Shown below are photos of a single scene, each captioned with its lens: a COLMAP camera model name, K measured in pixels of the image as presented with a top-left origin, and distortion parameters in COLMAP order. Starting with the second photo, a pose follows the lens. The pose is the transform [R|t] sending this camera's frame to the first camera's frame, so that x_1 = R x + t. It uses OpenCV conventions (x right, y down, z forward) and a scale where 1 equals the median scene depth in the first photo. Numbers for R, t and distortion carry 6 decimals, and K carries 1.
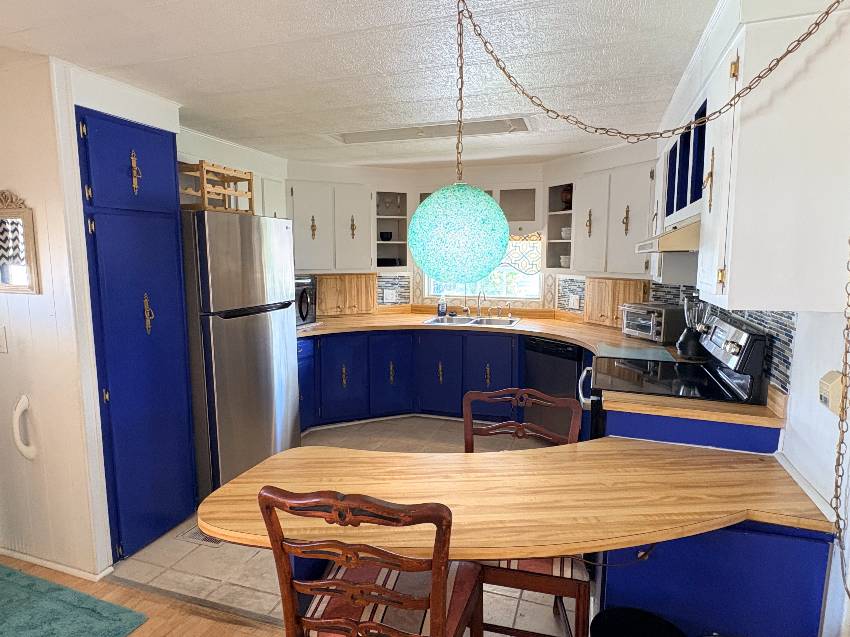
lens RADIAL K [[495.2, 0, 425.0], [0, 495.2, 318.5], [0, 0, 1]] dist [0.000449, -0.000081]
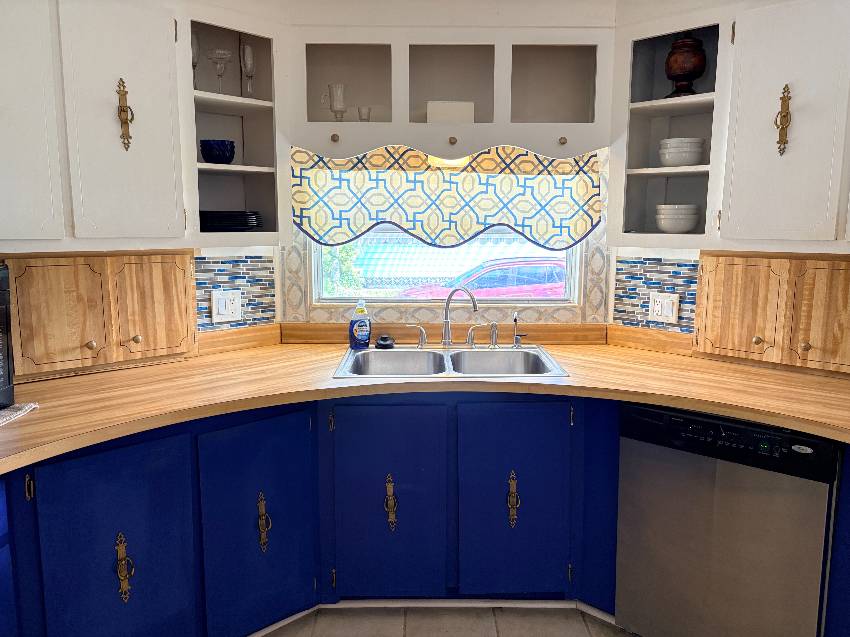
lens RADIAL K [[629.1, 0, 425.0], [0, 629.1, 318.5], [0, 0, 1]] dist [0.007333, 0.000710]
pose [[0.943100, -0.048618, 0.328936, -0.094660], [0.039729, 0.998642, 0.033695, -0.049564], [-0.330127, -0.018709, 0.943751, 0.495329]]
